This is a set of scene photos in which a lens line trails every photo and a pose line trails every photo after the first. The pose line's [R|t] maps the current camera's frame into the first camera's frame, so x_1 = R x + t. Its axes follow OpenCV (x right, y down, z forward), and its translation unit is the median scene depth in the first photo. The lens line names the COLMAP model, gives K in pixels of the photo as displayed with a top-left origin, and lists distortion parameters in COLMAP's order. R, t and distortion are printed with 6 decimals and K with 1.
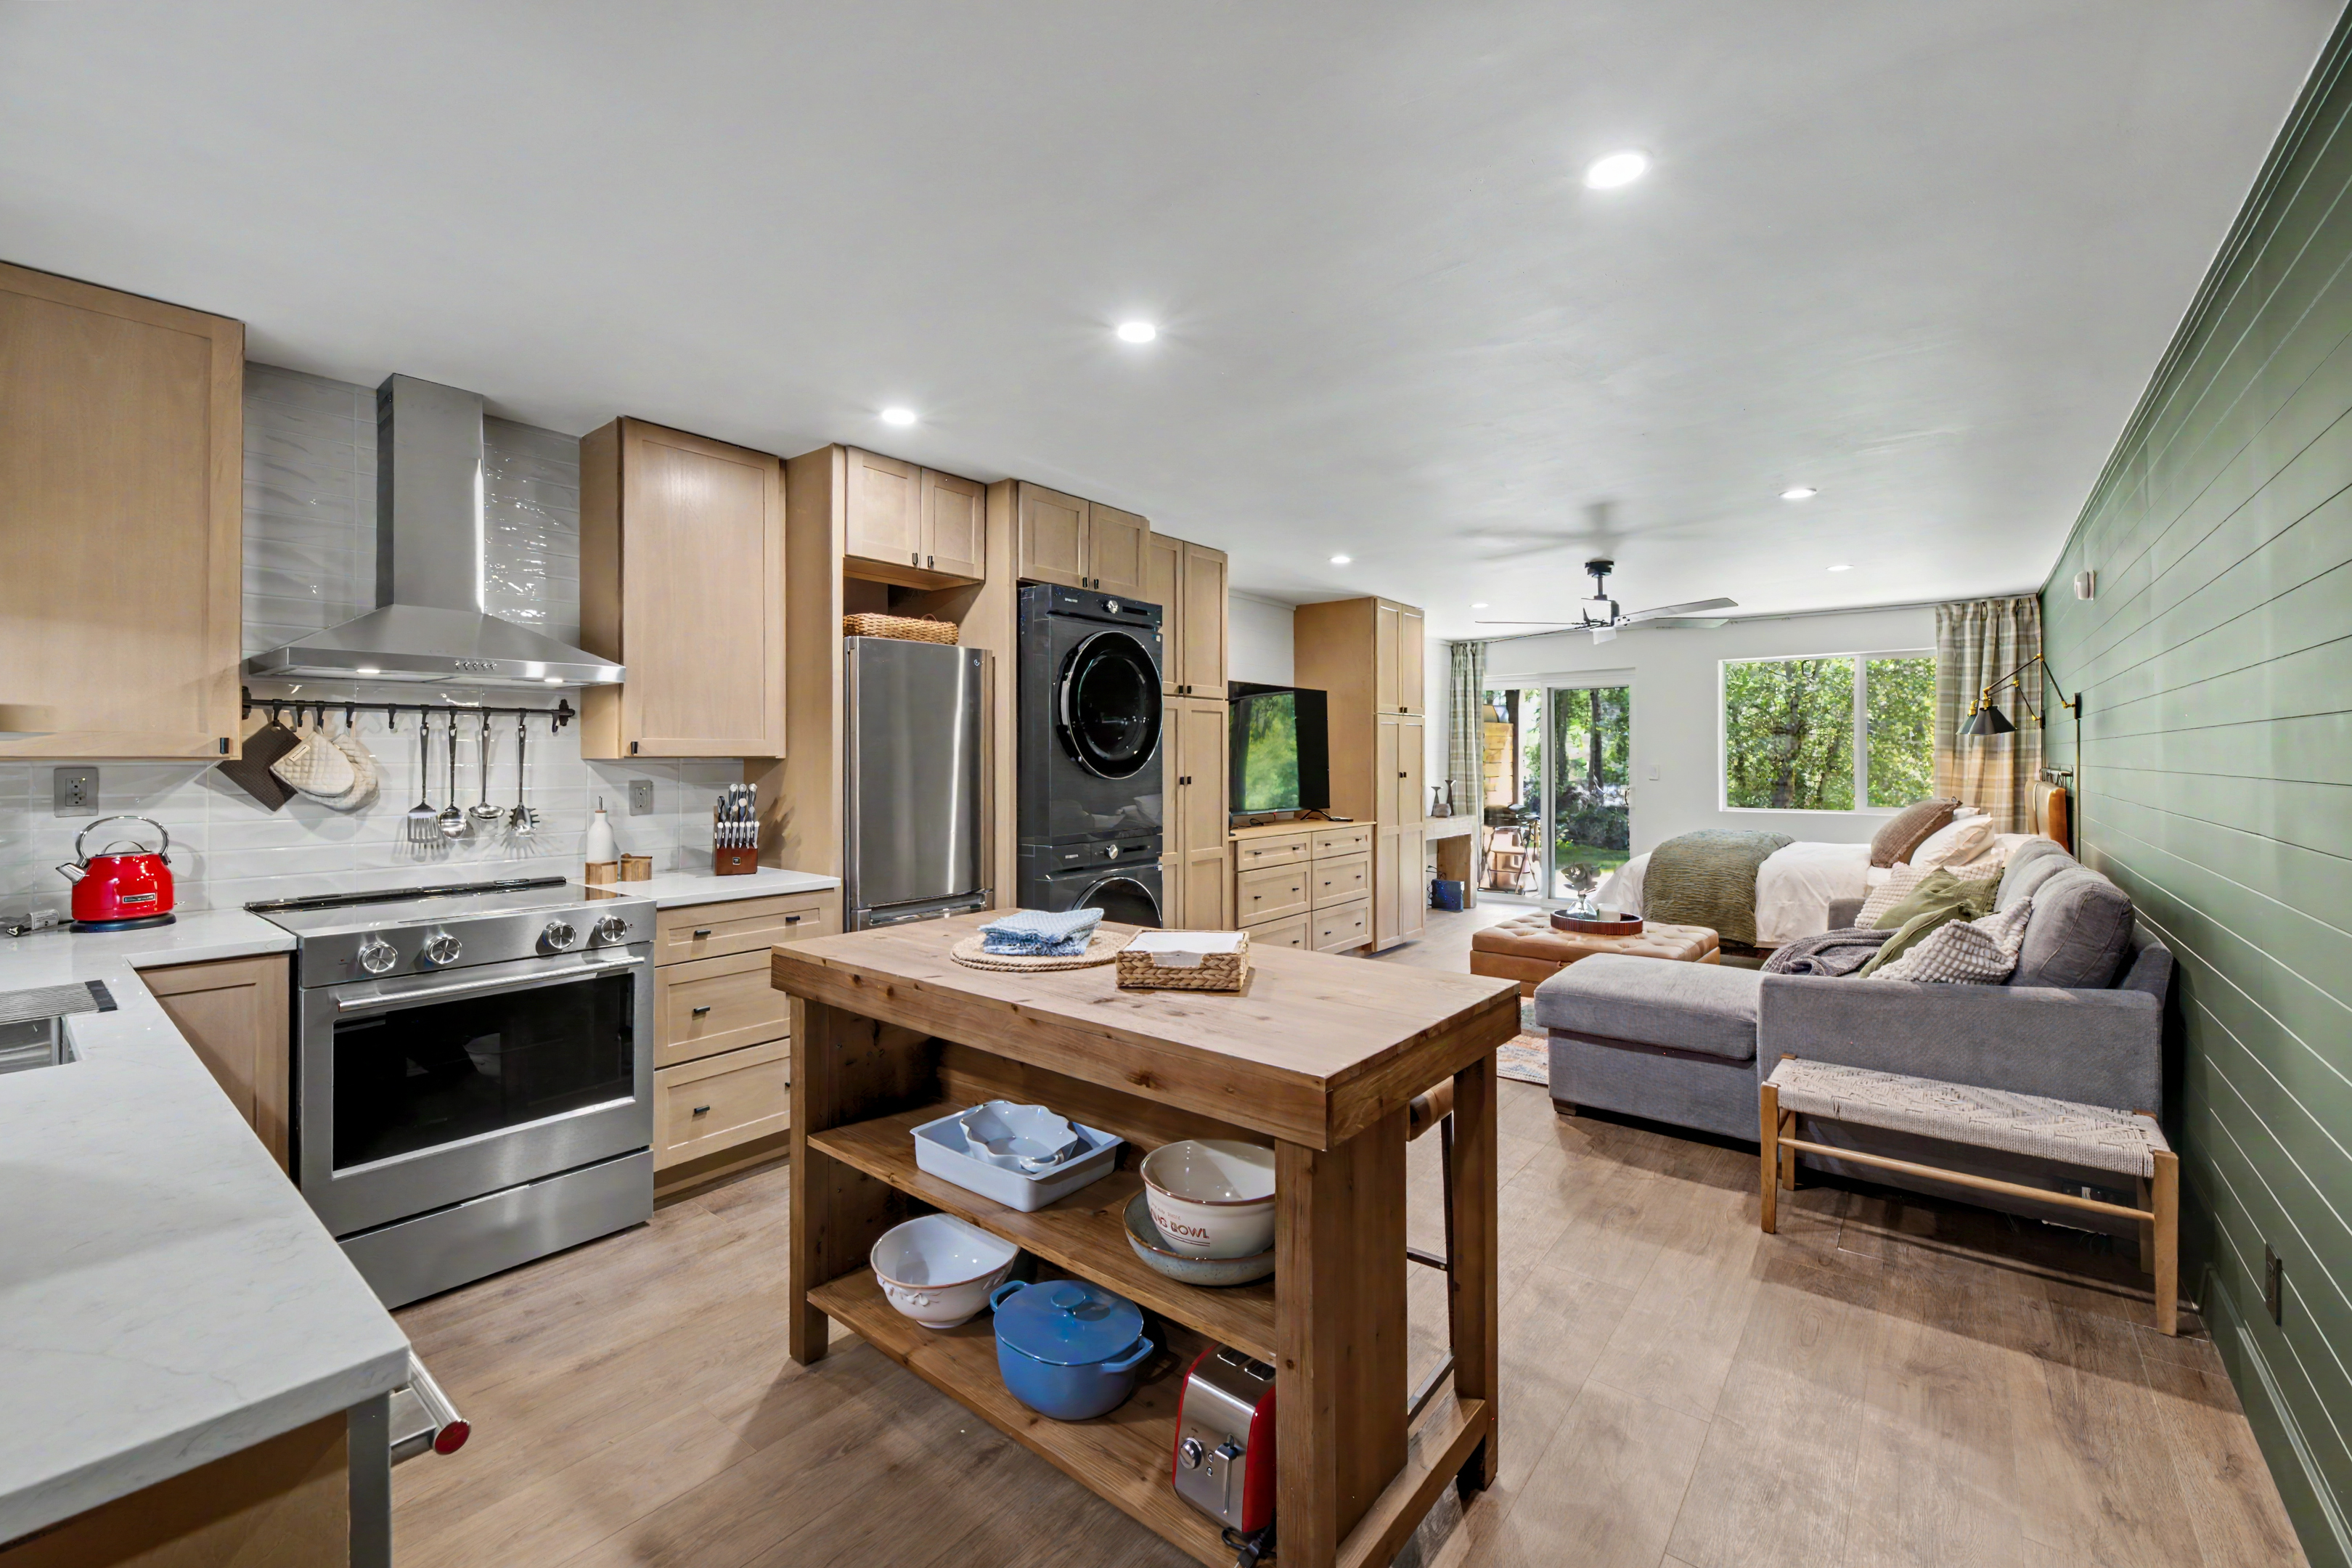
lens RADIAL K [[967.0, 0, 1168.2], [0, 967.0, 755.0], [0, 0, 1]] dist [-0.006056, -0.000582]
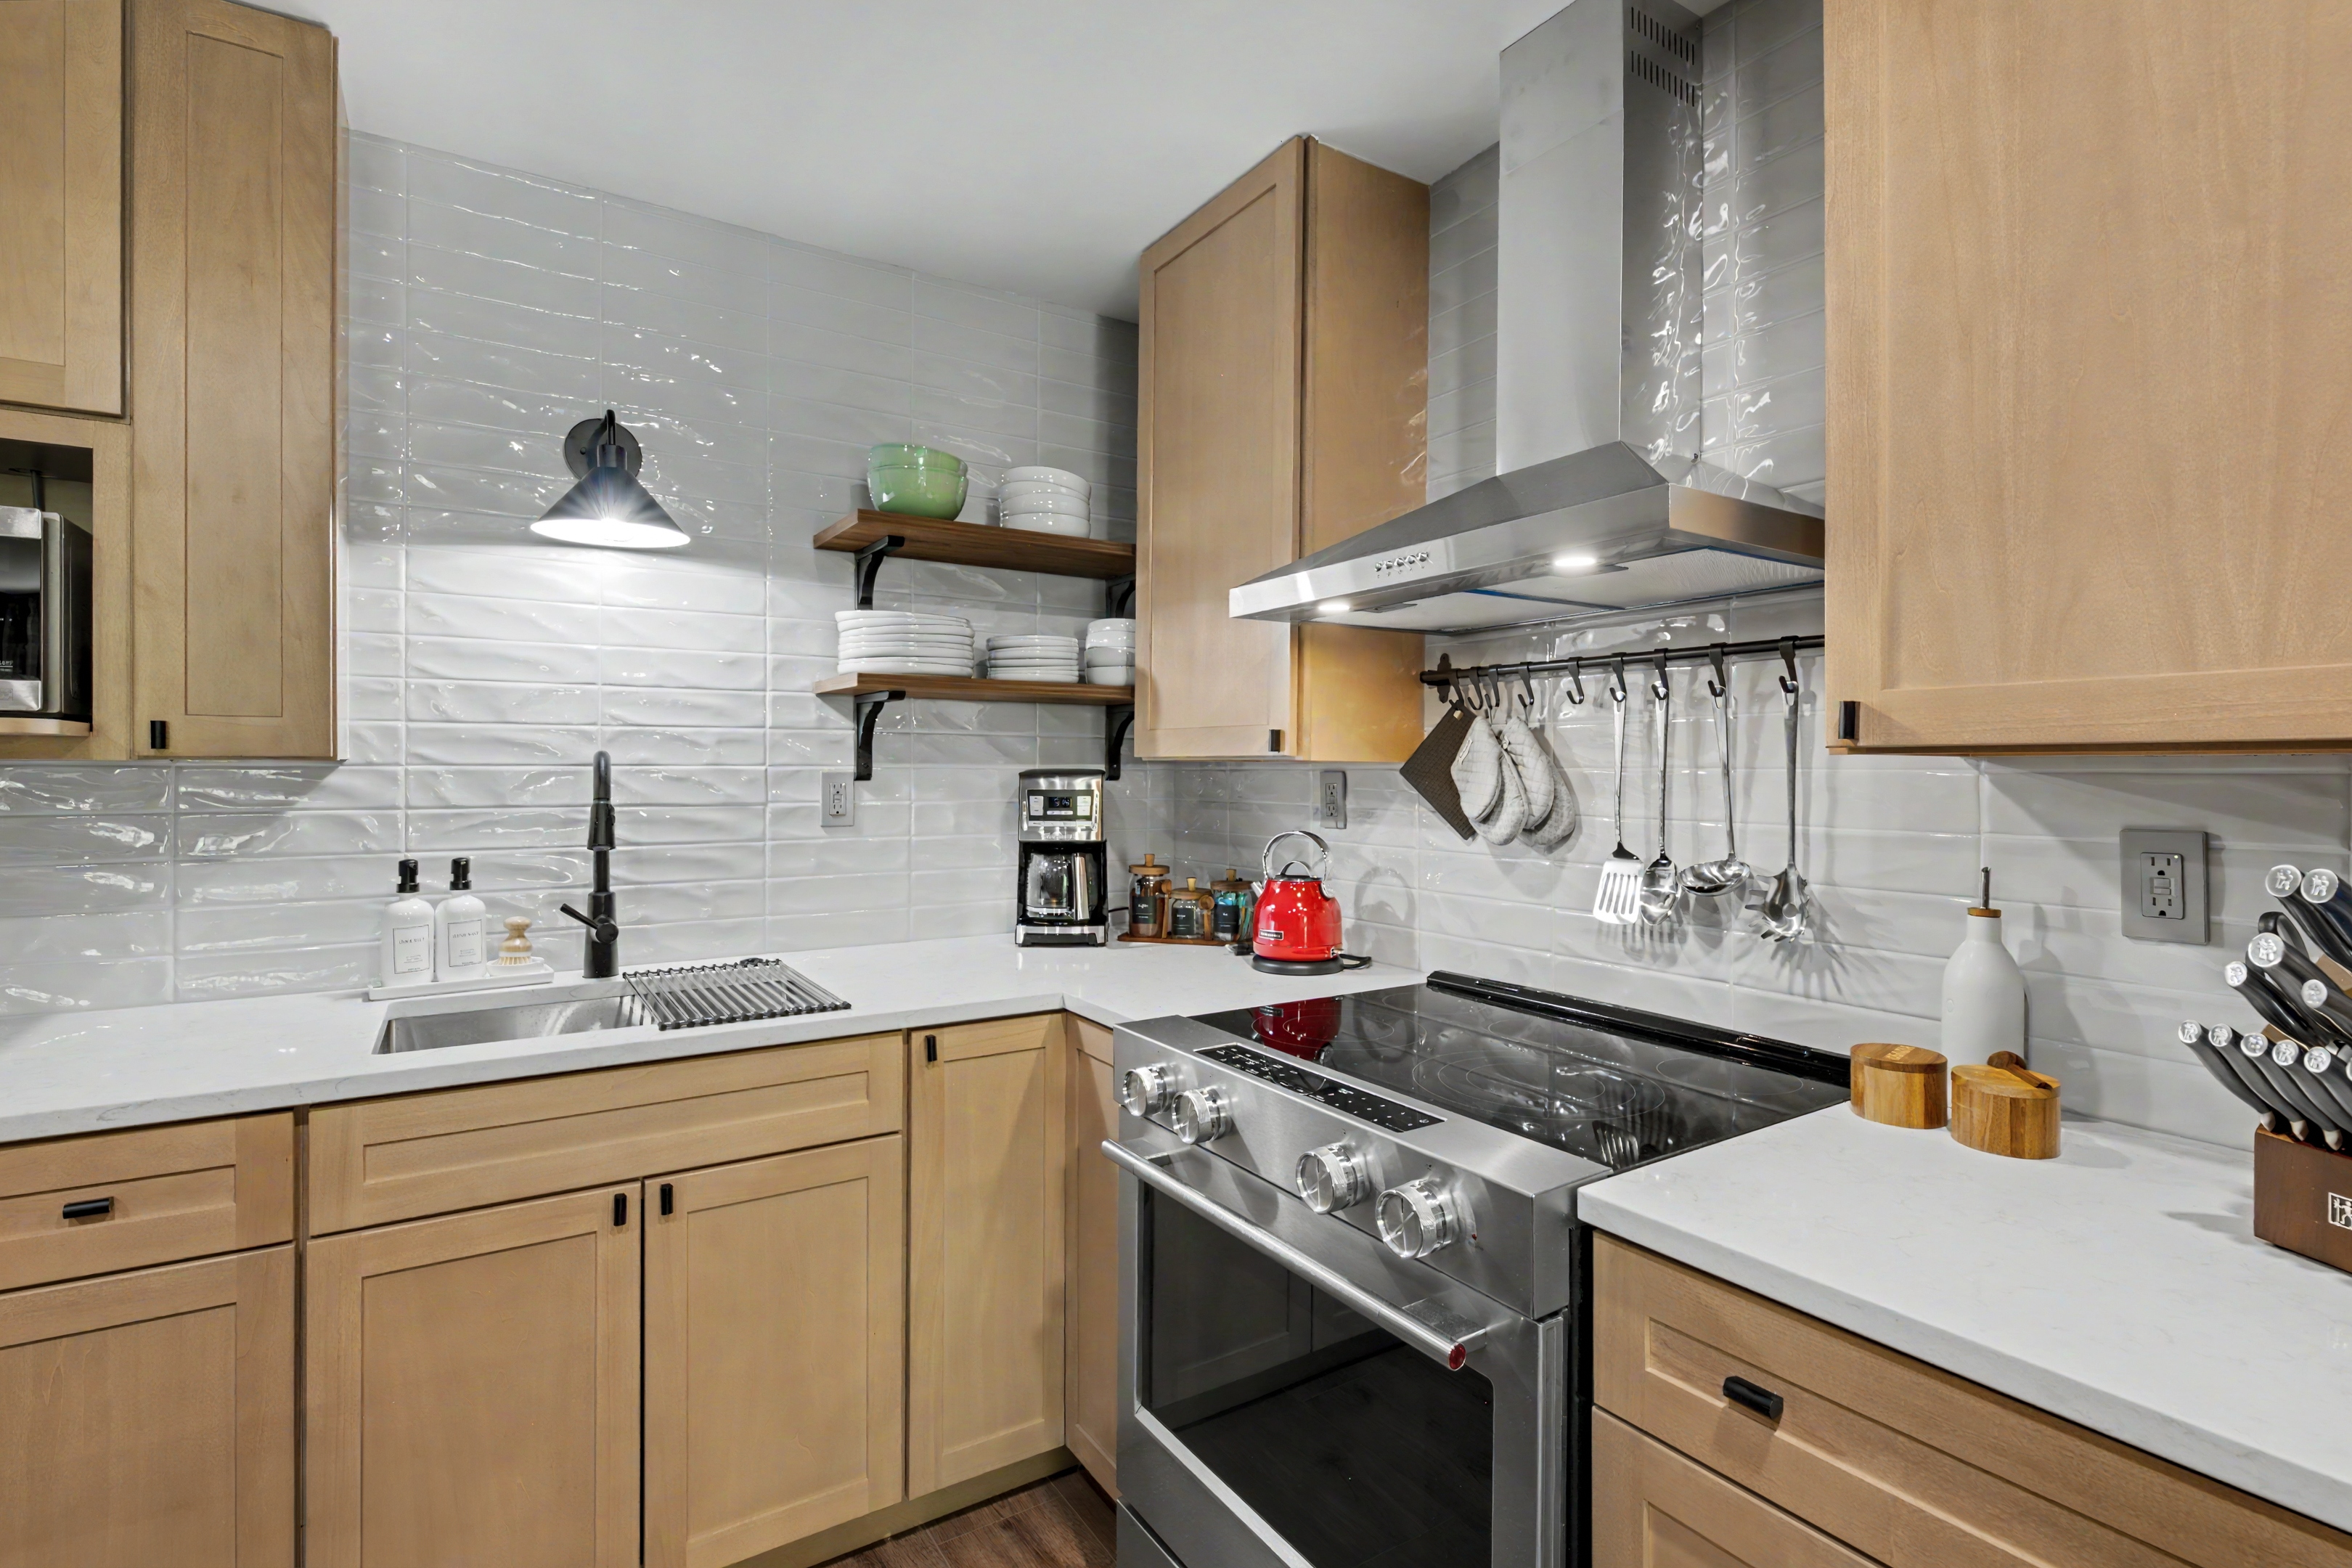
lens RADIAL K [[1107.4, 0, 1164.9], [0, 1107.4, 764.5], [0, 0, 1]] dist [0.000702, -0.001477]
pose [[-0.323820, -0.003860, -0.946111, -0.134703], [0.000323, 0.999991, -0.004191, 0.009265], [0.946119, -0.001663, -0.323816, 0.932046]]
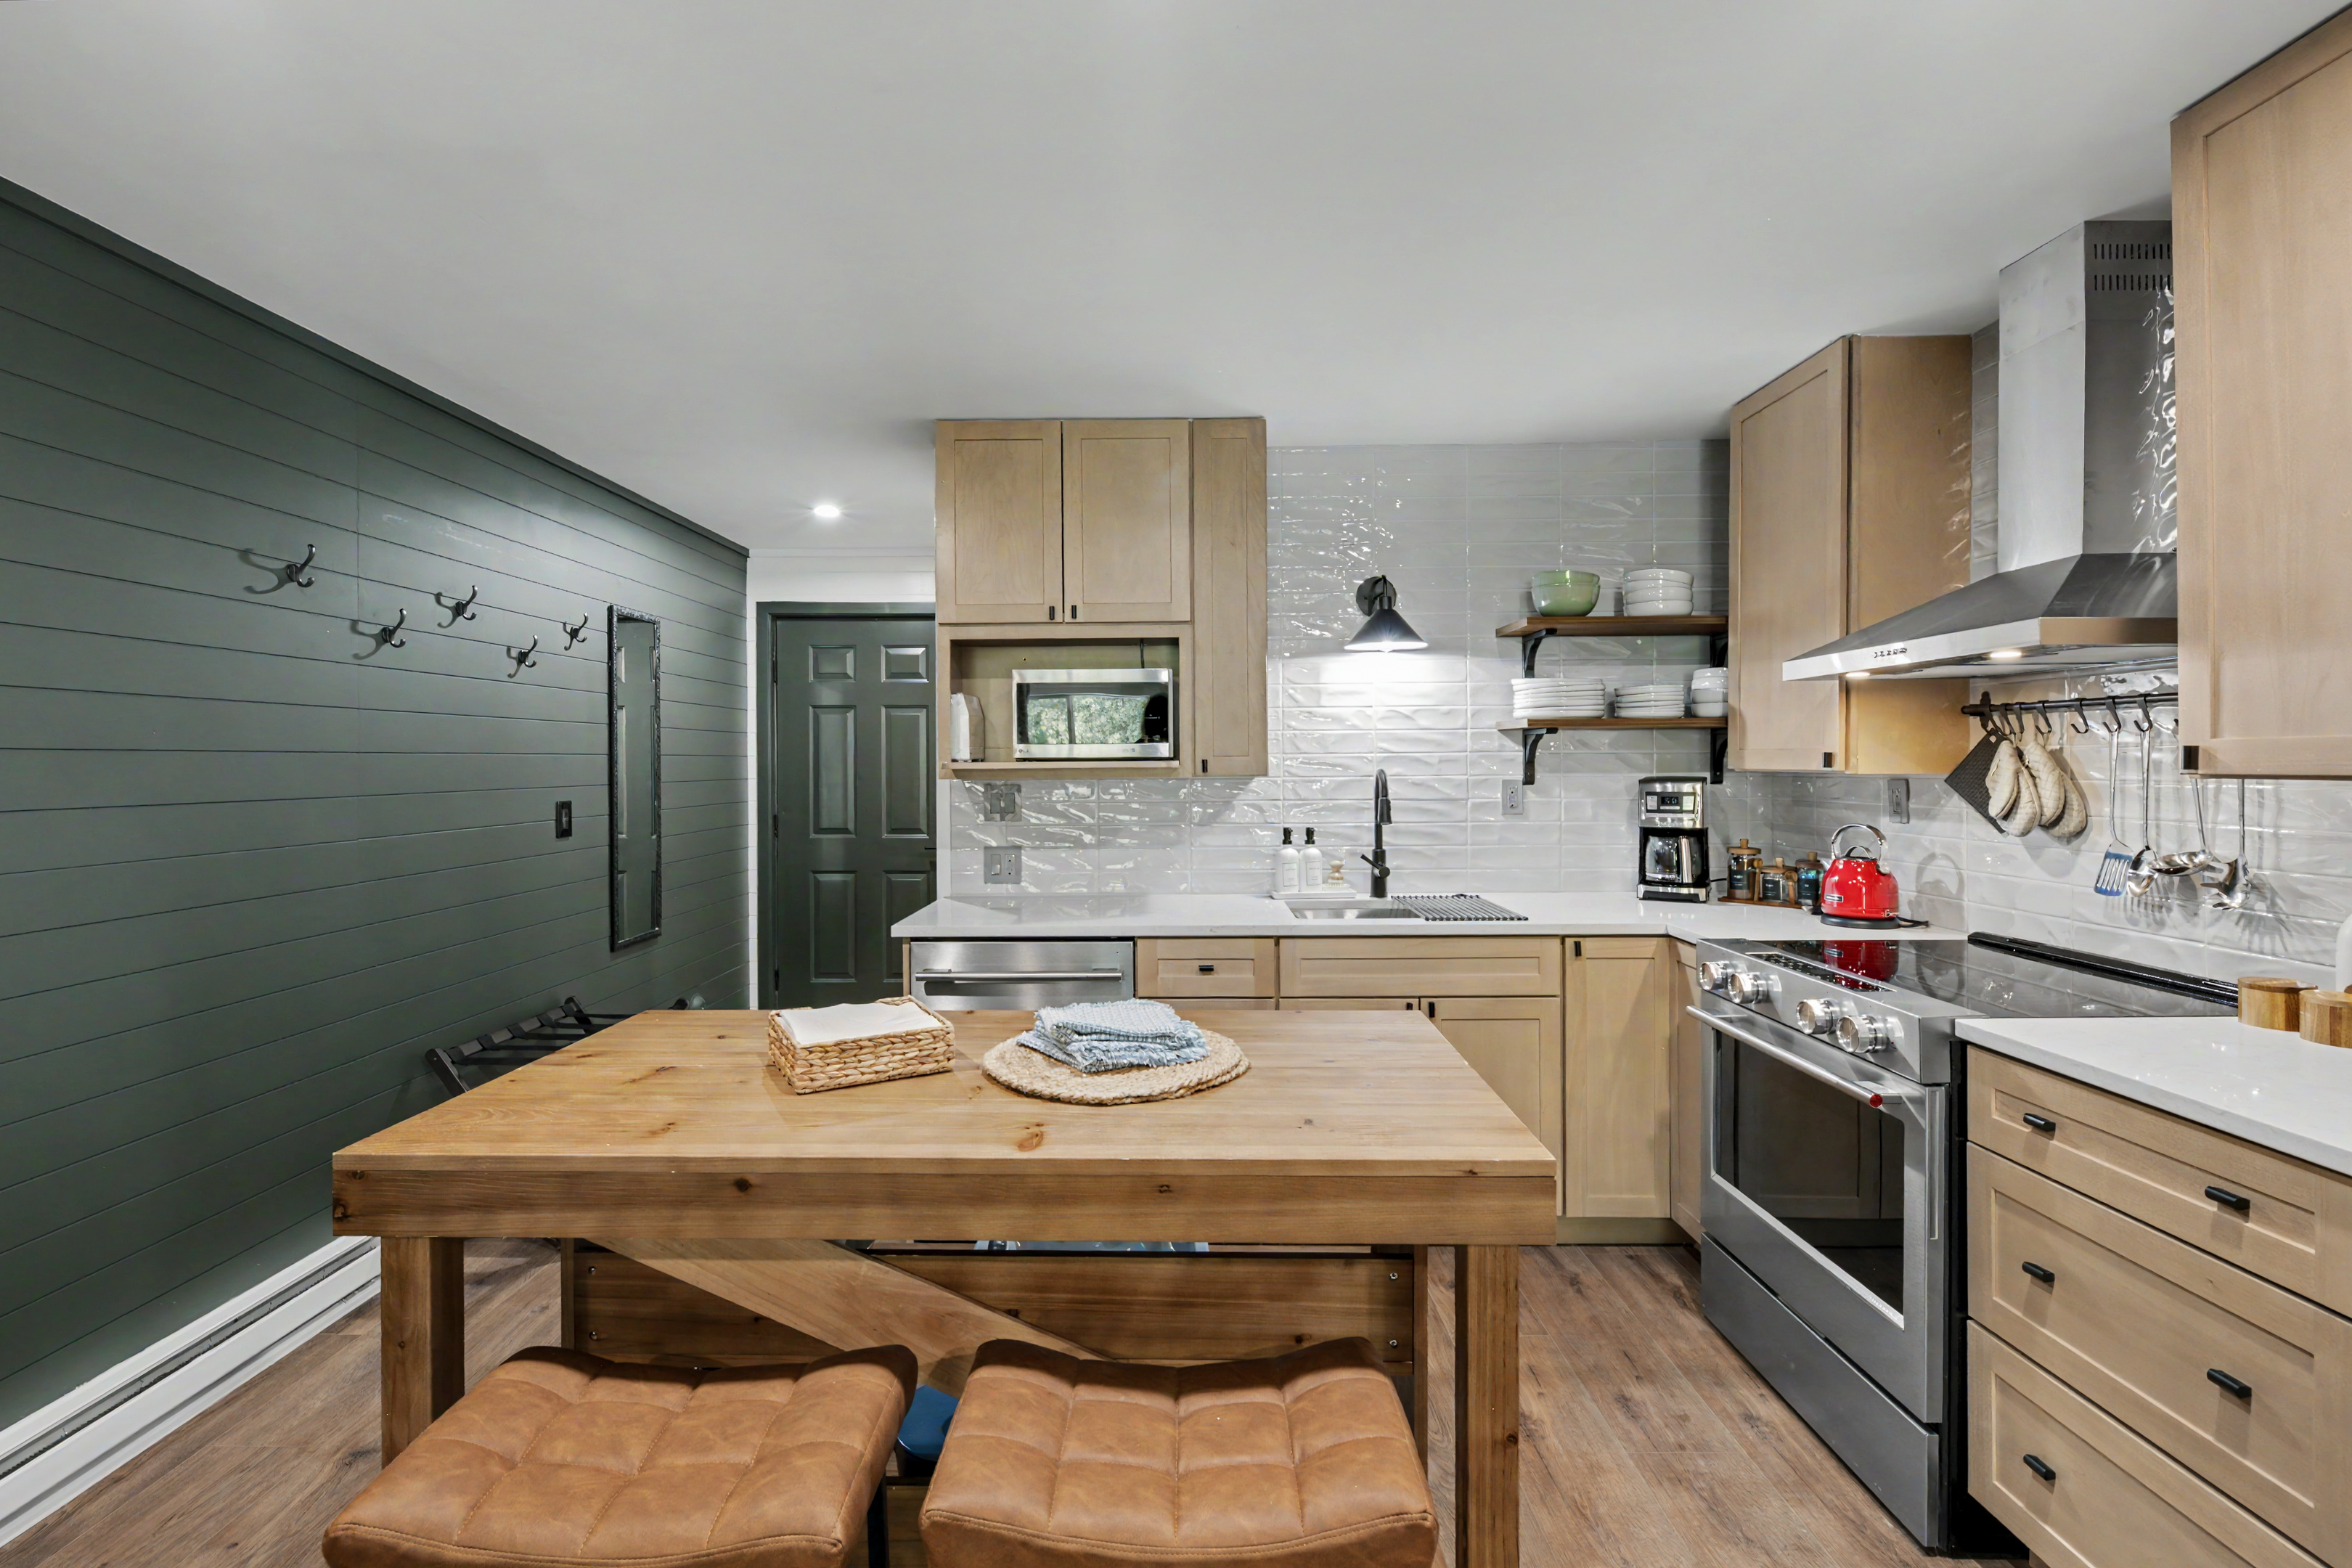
lens RADIAL K [[1046.3, 0, 1161.7], [0, 1046.3, 768.4], [0, 0, 1]] dist [-0.000499, -0.002517]
pose [[-0.789172, 0.008188, -0.614118, 0.216175], [0.008123, 0.999963, 0.002895, -0.007747], [0.614119, -0.002704, -0.789209, 1.134409]]
